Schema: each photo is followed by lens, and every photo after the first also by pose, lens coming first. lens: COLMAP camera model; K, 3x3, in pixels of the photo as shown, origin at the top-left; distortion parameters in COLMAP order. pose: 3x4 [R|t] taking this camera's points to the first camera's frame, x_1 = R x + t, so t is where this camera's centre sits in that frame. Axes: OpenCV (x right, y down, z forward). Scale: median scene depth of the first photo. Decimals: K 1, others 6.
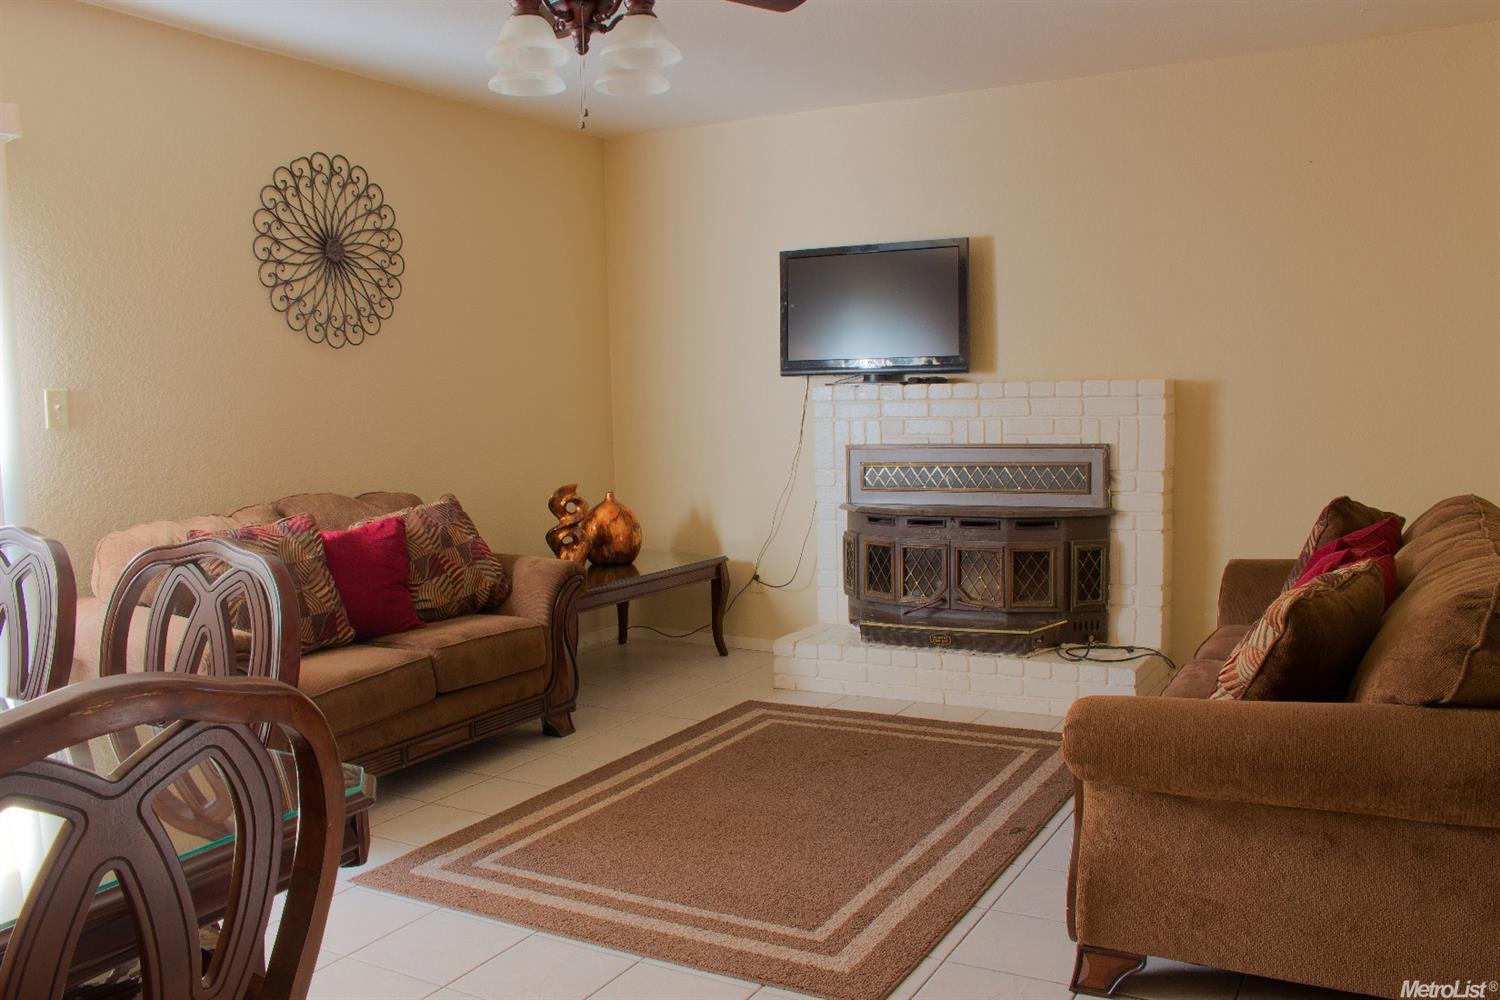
lens RADIAL K [[1270.8, 0, 750.0], [0, 1270.8, 500.0], [0, 0, 1]] dist [-0.060929, 0.009080]
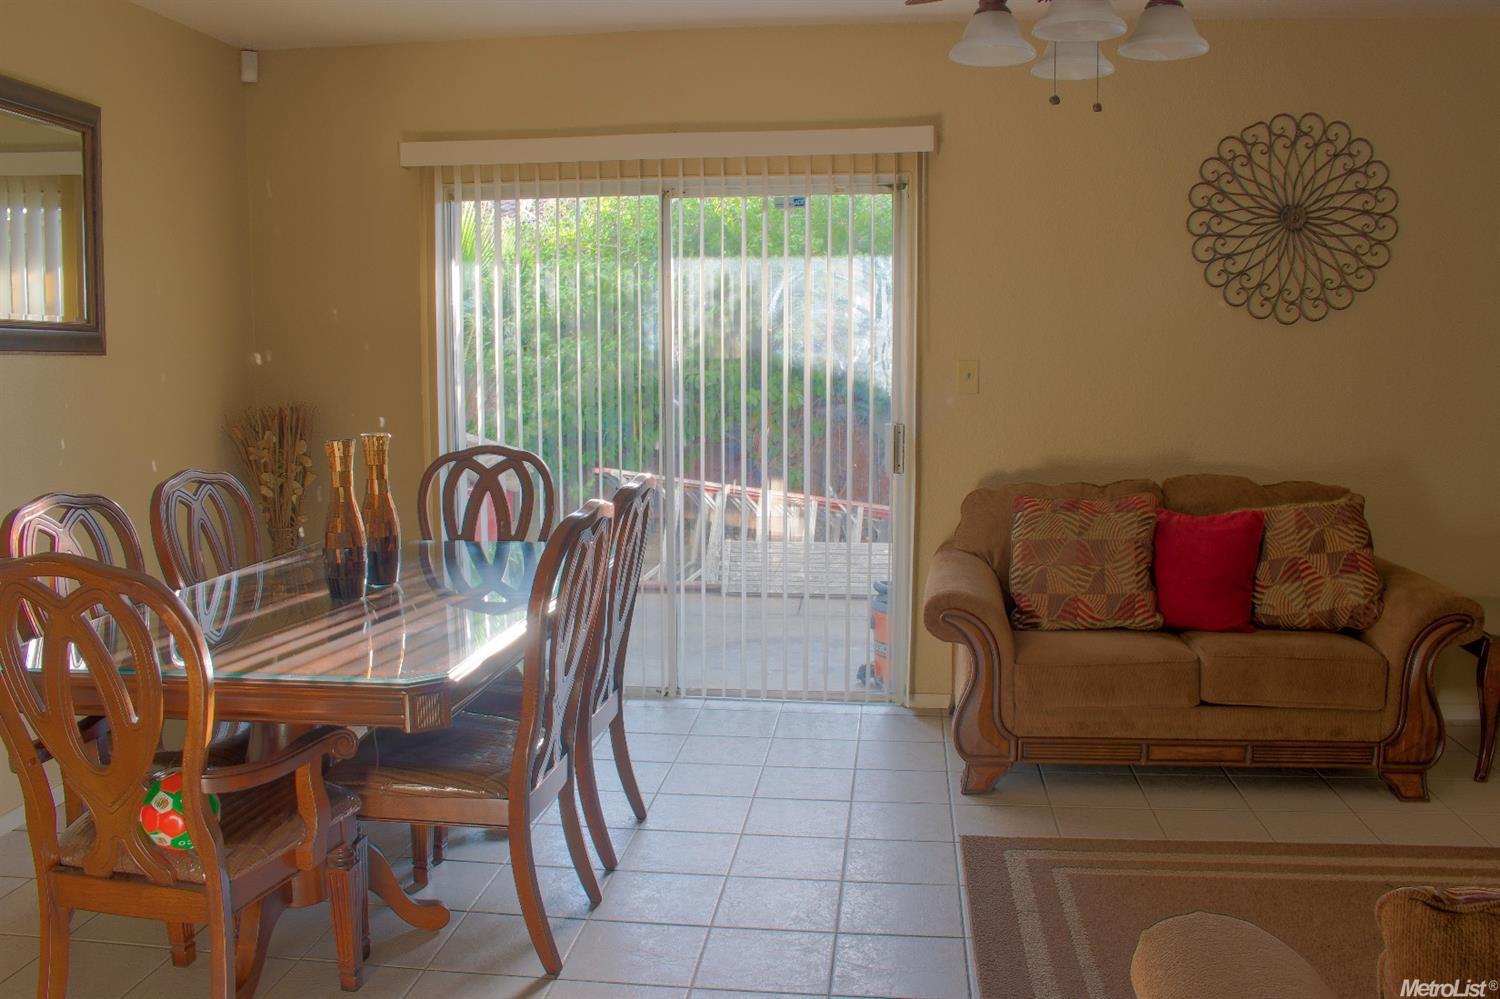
lens RADIAL K [[1270.8, 0, 750.0], [0, 1270.8, 499.5], [0, 0, 1]] dist [-0.060929, 0.009080]
pose [[0.397691, 0.128509, -0.908475, 0.382066], [-0.095315, 0.990572, 0.098398, -0.046376], [0.912555, 0.047459, 0.406190, 0.273323]]
